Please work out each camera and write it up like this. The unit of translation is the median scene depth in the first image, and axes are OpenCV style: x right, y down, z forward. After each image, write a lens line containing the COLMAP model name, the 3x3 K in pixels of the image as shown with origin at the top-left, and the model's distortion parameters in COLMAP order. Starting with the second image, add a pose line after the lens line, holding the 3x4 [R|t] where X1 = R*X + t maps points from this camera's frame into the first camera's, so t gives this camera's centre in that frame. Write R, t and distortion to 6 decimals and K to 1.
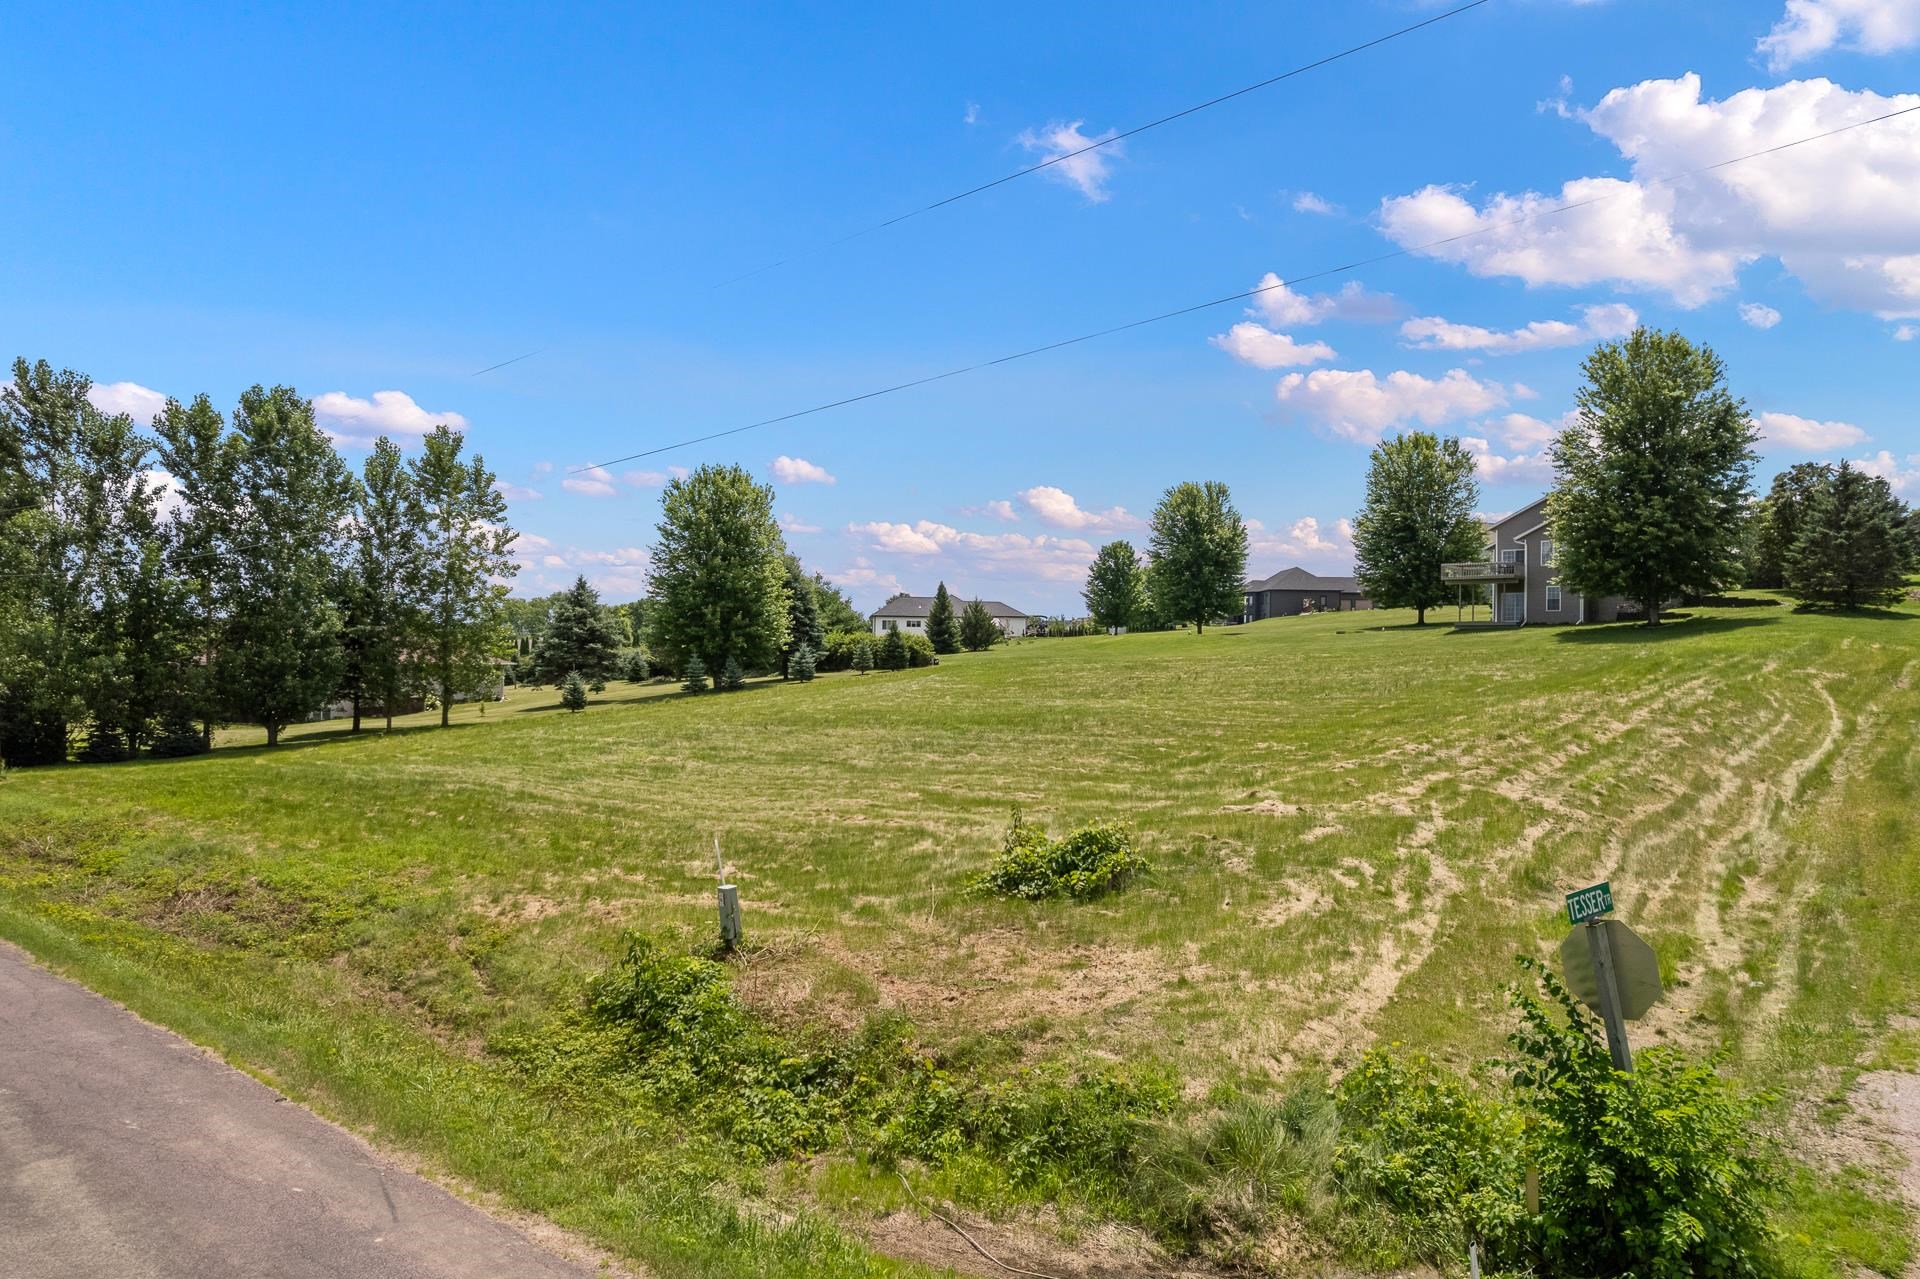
lens RADIAL K [[1228.0, 0, 960.0], [0, 1228.0, 639.5], [0, 0, 1]] dist [-0.033562, 0.003312]
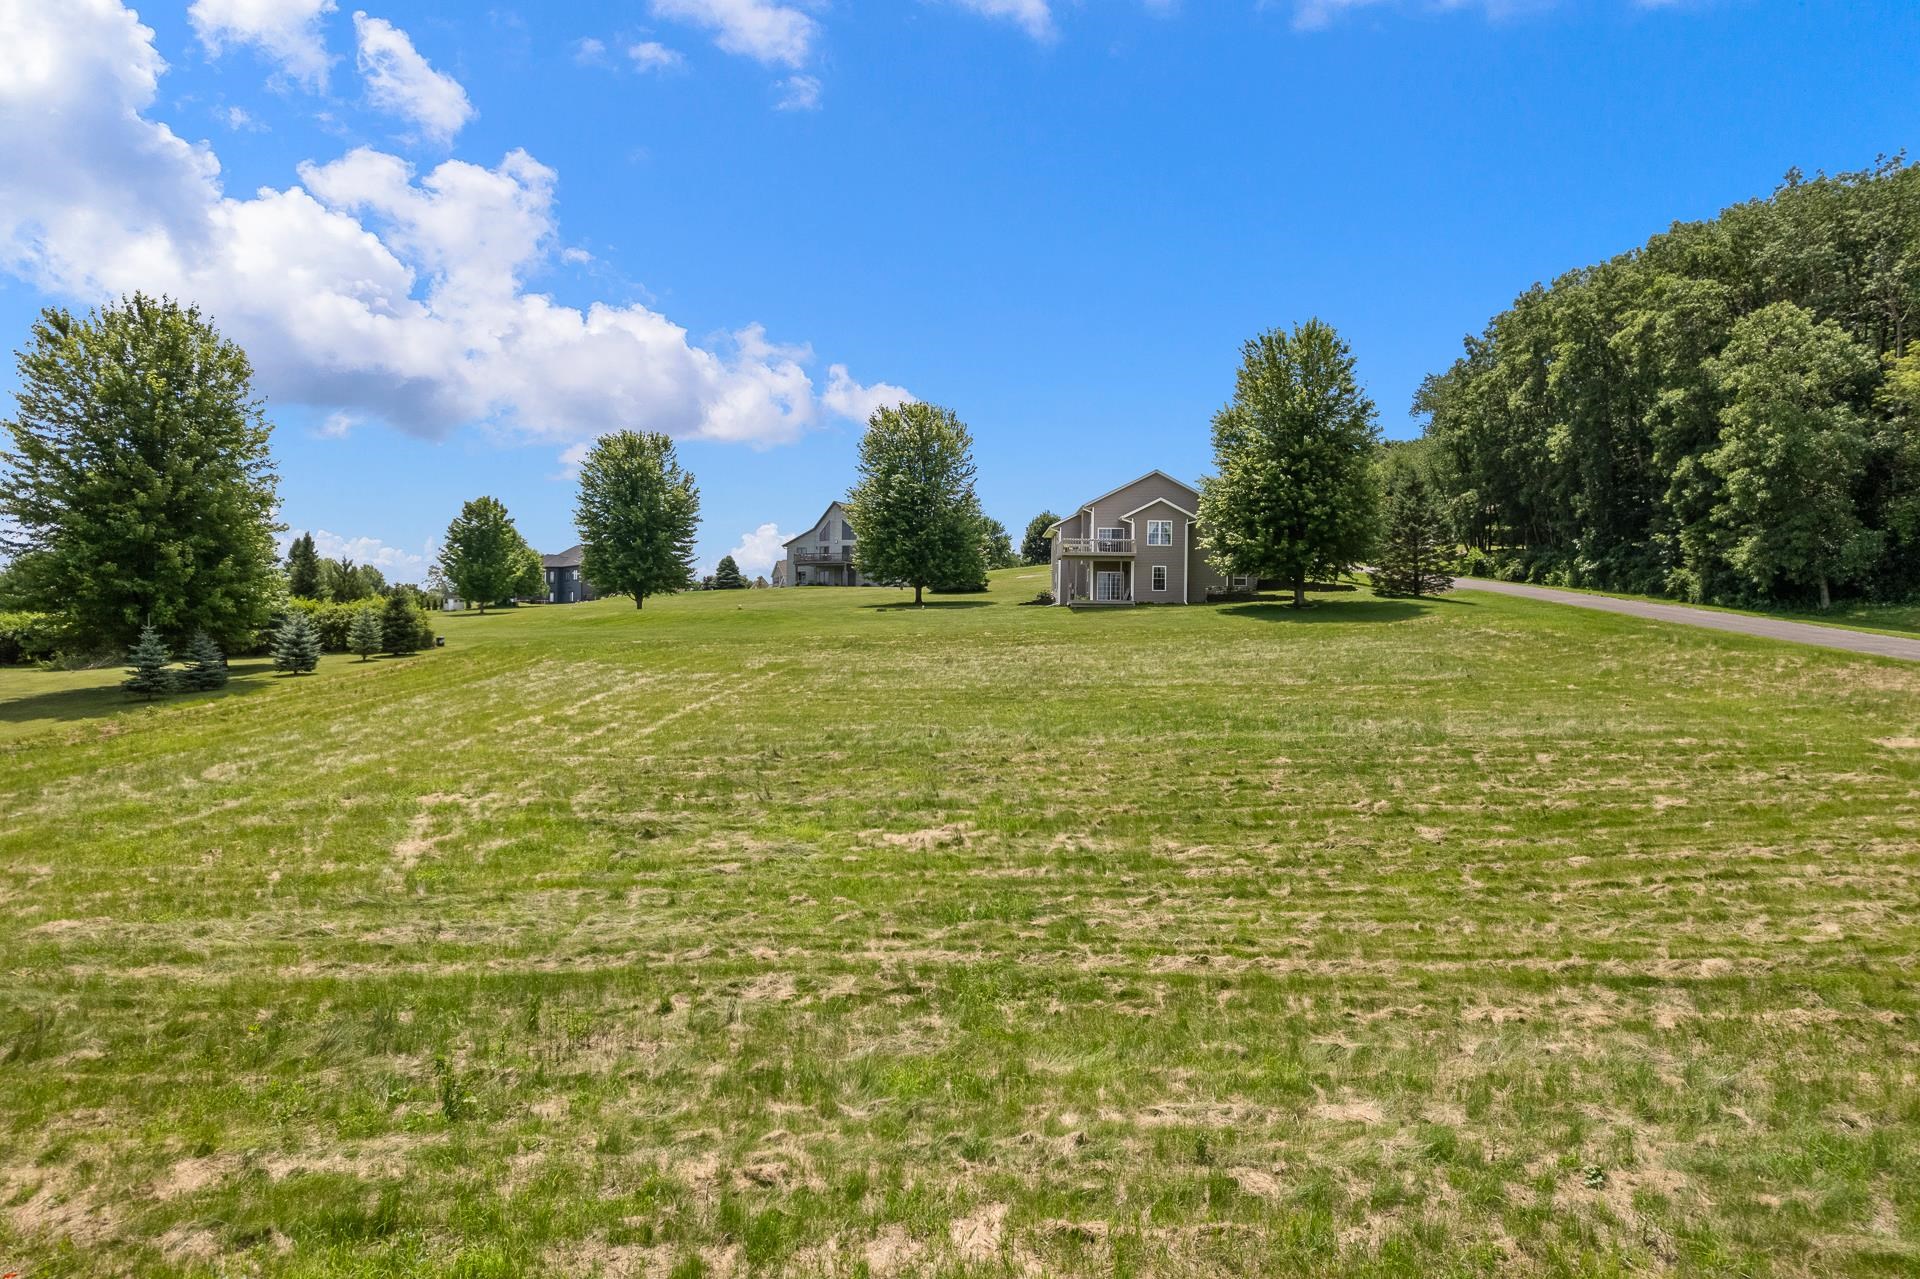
lens RADIAL K [[1228.0, 0, 960.0], [0, 1228.0, 639.5], [0, 0, 1]] dist [-0.033562, 0.003312]
pose [[0.763798, 0.002409, 0.645451, -0.284865], [-0.009679, 0.999923, 0.007722, 0.010104], [-0.645383, -0.012145, 0.763763, 0.322224]]
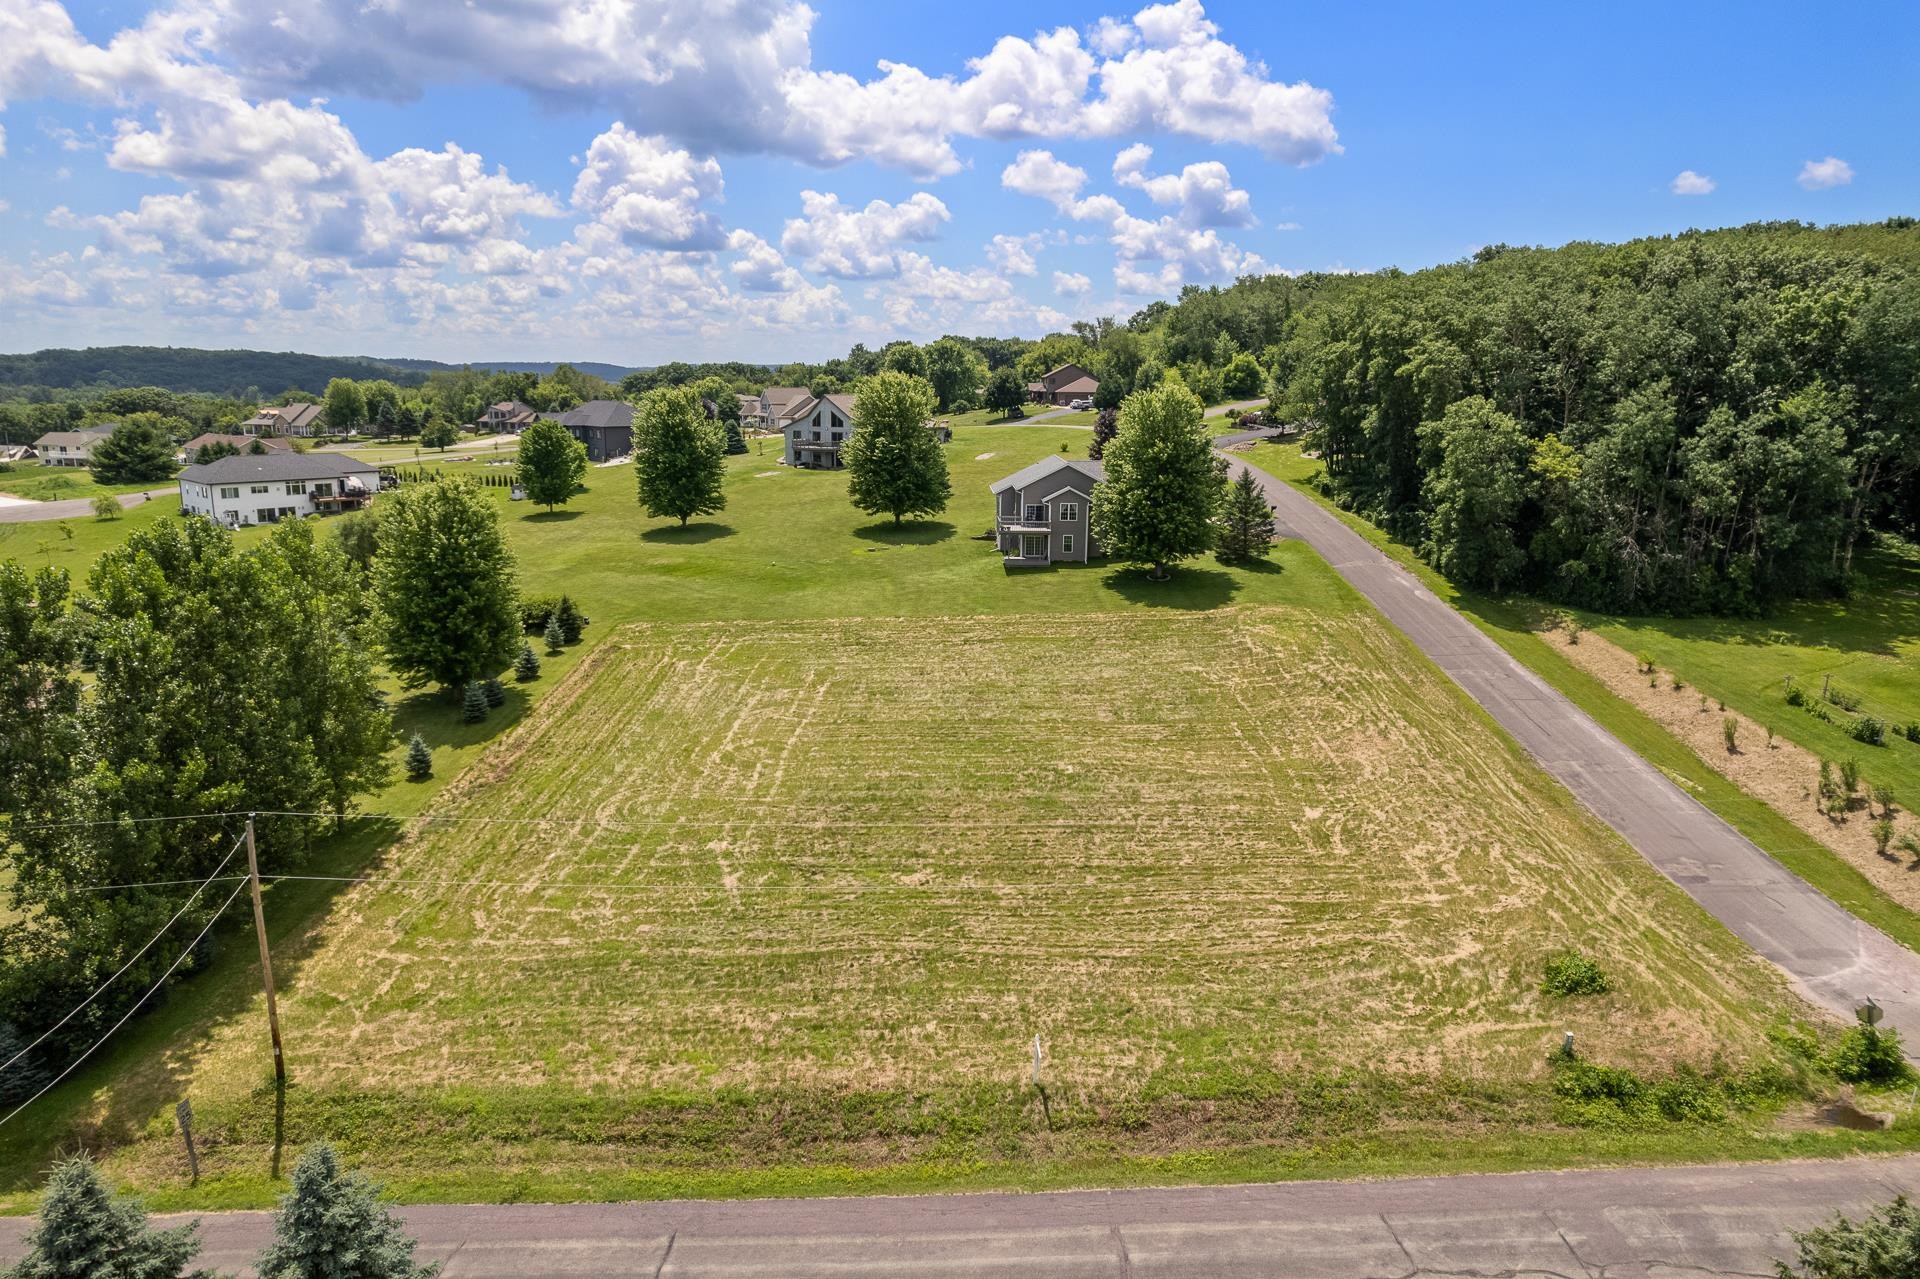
lens RADIAL K [[1228.0, 0, 960.0], [0, 1228.0, 639.5], [0, 0, 1]] dist [-0.033562, 0.003312]
pose [[0.748071, -0.141484, 0.648361, -0.552500], [-0.007265, 0.975204, 0.221190, -0.241978], [-0.663579, -0.170176, 0.728494, 0.004133]]
